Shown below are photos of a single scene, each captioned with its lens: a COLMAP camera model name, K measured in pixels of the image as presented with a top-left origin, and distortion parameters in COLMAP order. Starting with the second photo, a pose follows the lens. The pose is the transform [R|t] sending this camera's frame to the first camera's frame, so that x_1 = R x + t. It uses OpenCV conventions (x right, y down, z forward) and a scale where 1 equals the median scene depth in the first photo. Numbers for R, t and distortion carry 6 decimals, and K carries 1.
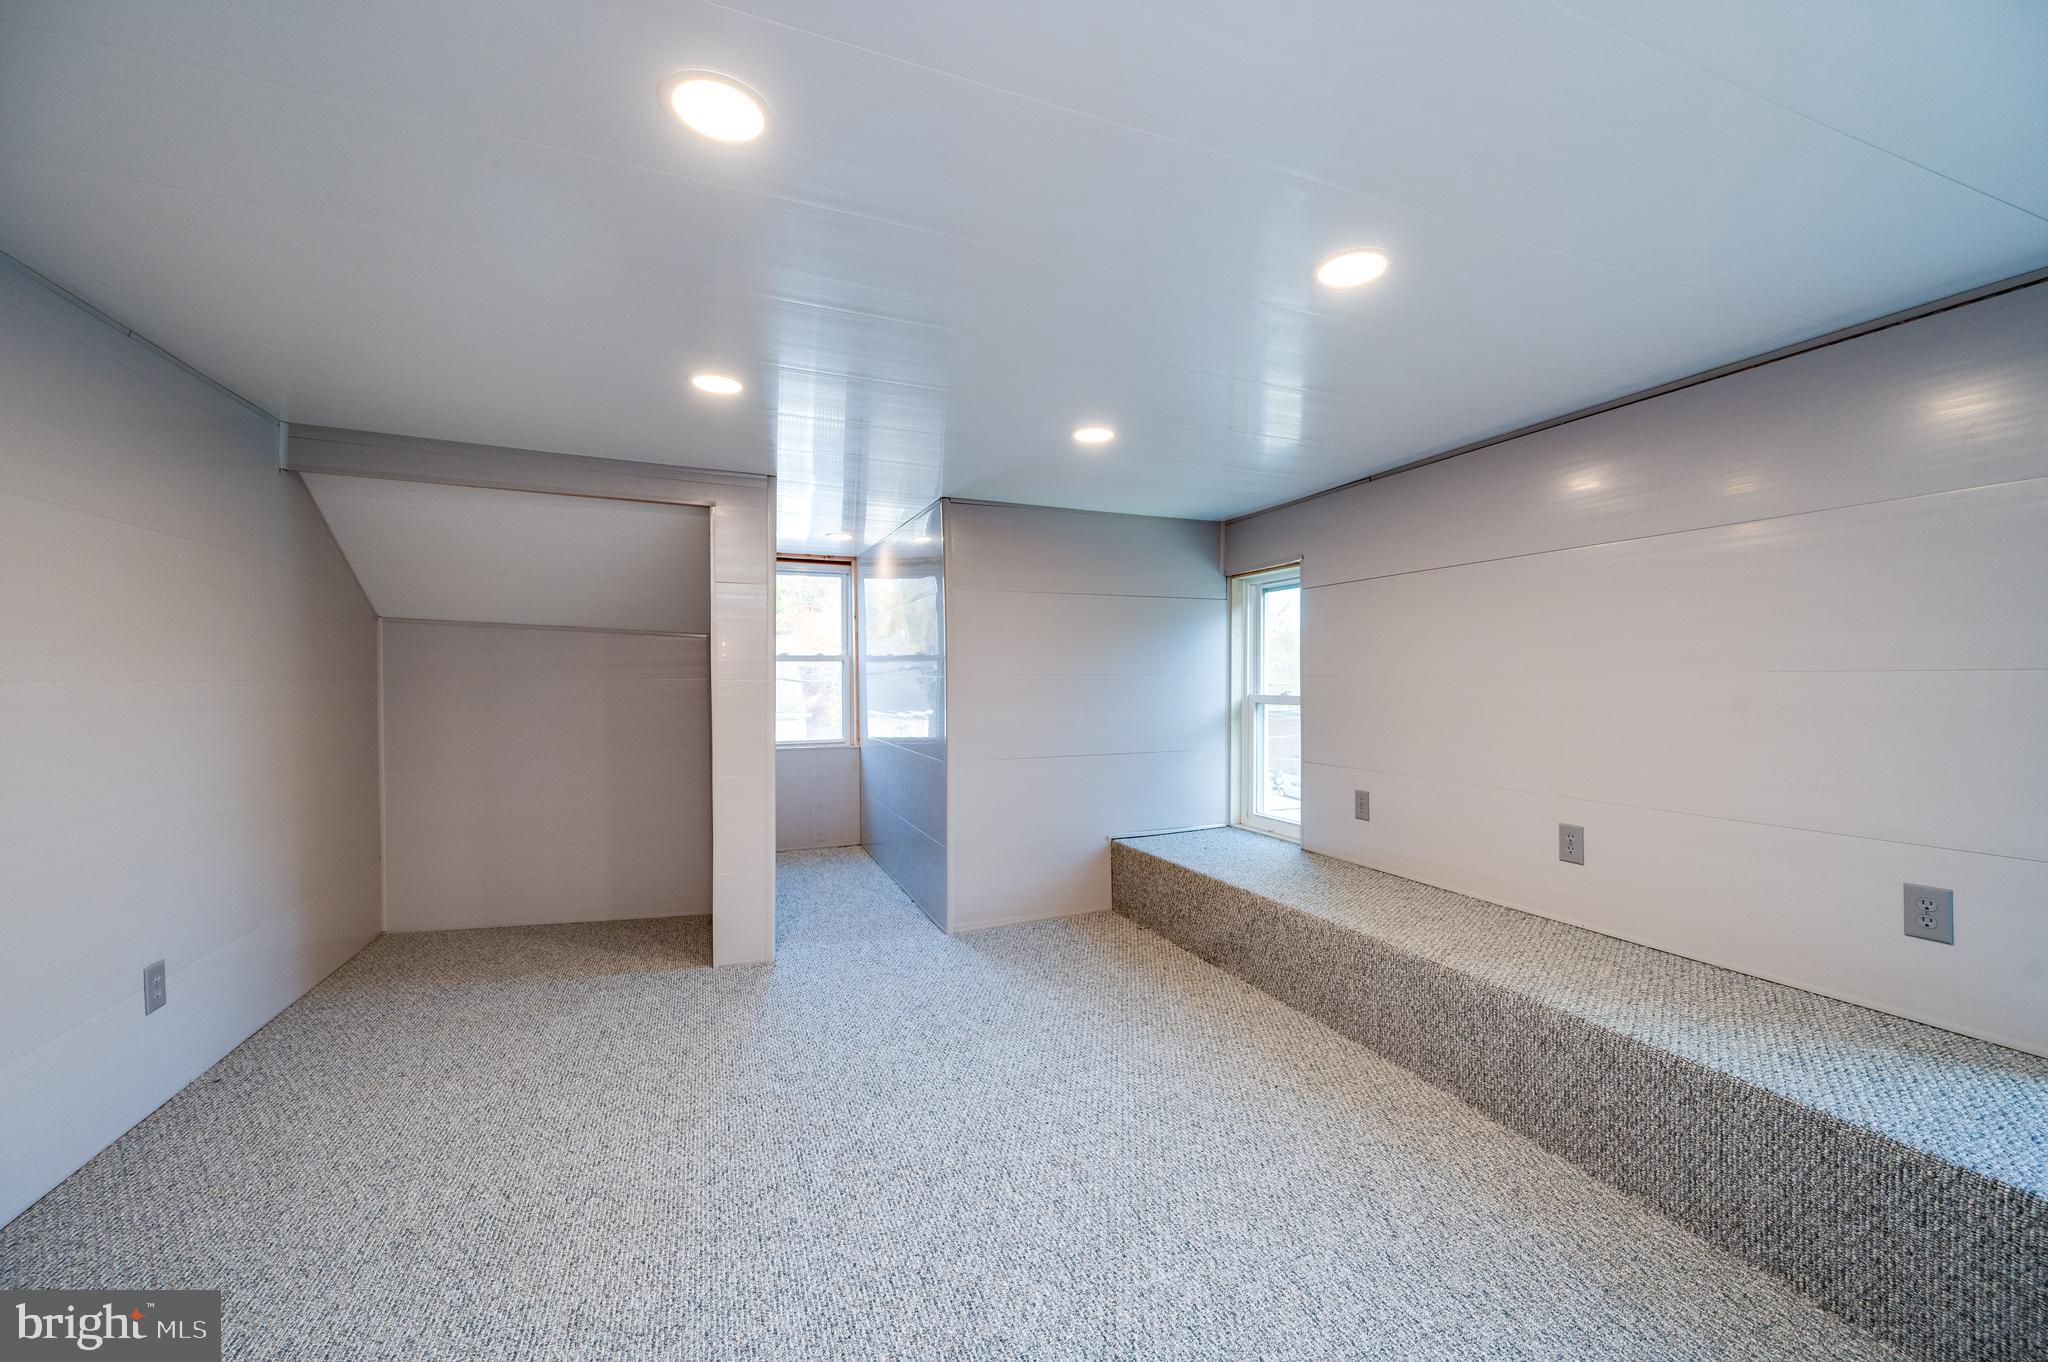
lens RADIAL K [[817.3, 0, 1028.9], [0, 817.3, 680.7], [0, 0, 1]] dist [-0.003394, -0.000310]
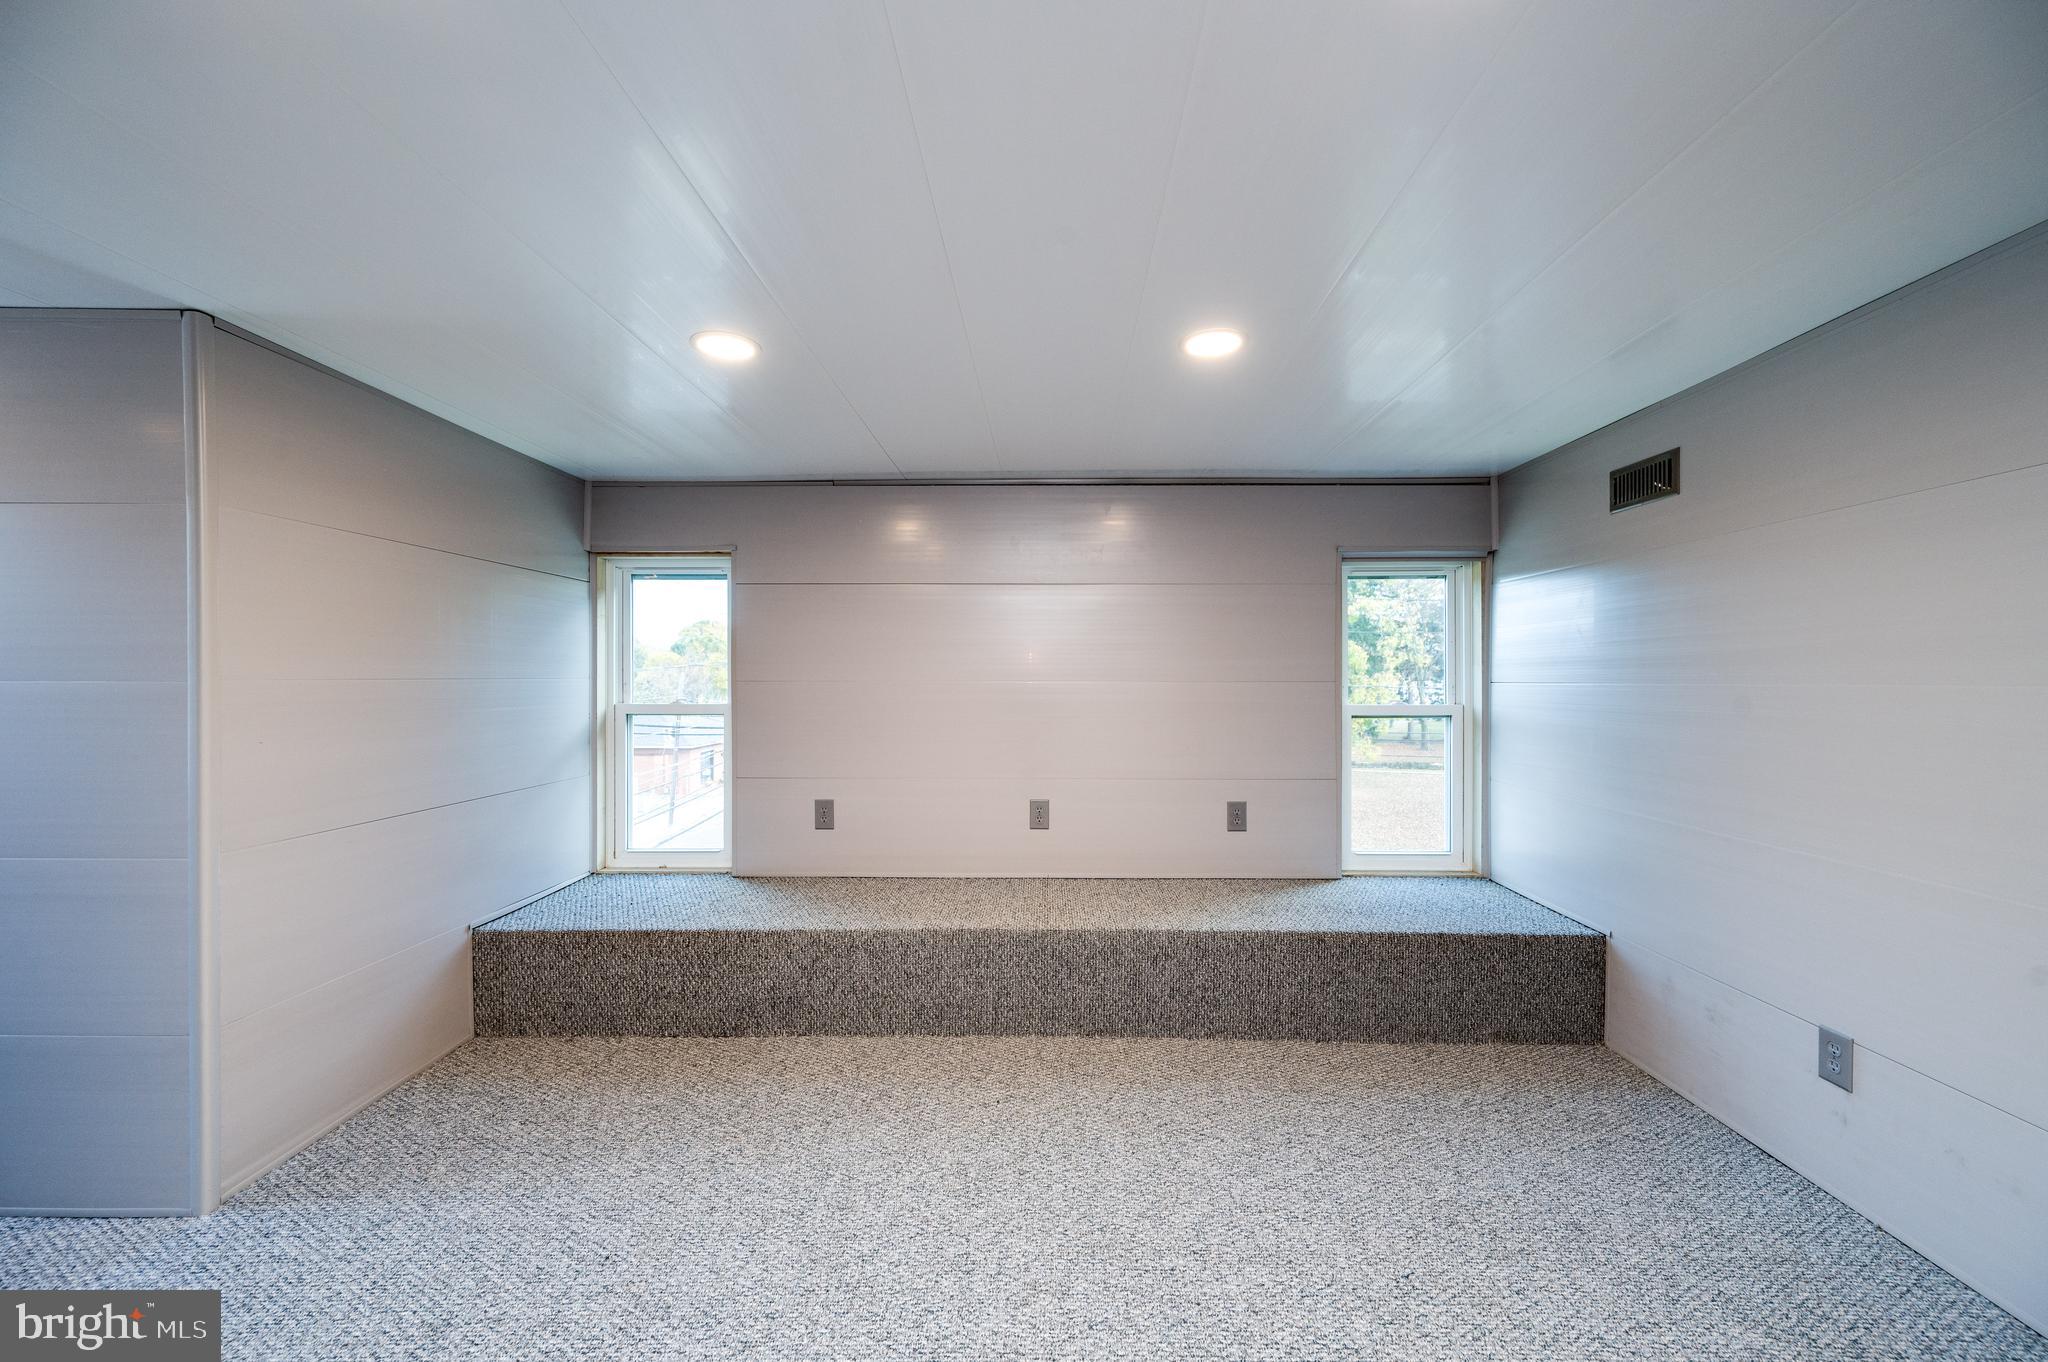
lens RADIAL K [[817.3, 0, 1028.3], [0, 817.3, 686.7], [0, 0, 1]] dist [-0.003394, -0.000310]
pose [[0.377550, -0.001720, 0.925988, -0.415068], [0.000815, 0.999999, 0.001526, -0.001585], [-0.925989, 0.000179, 0.377551, 0.419567]]
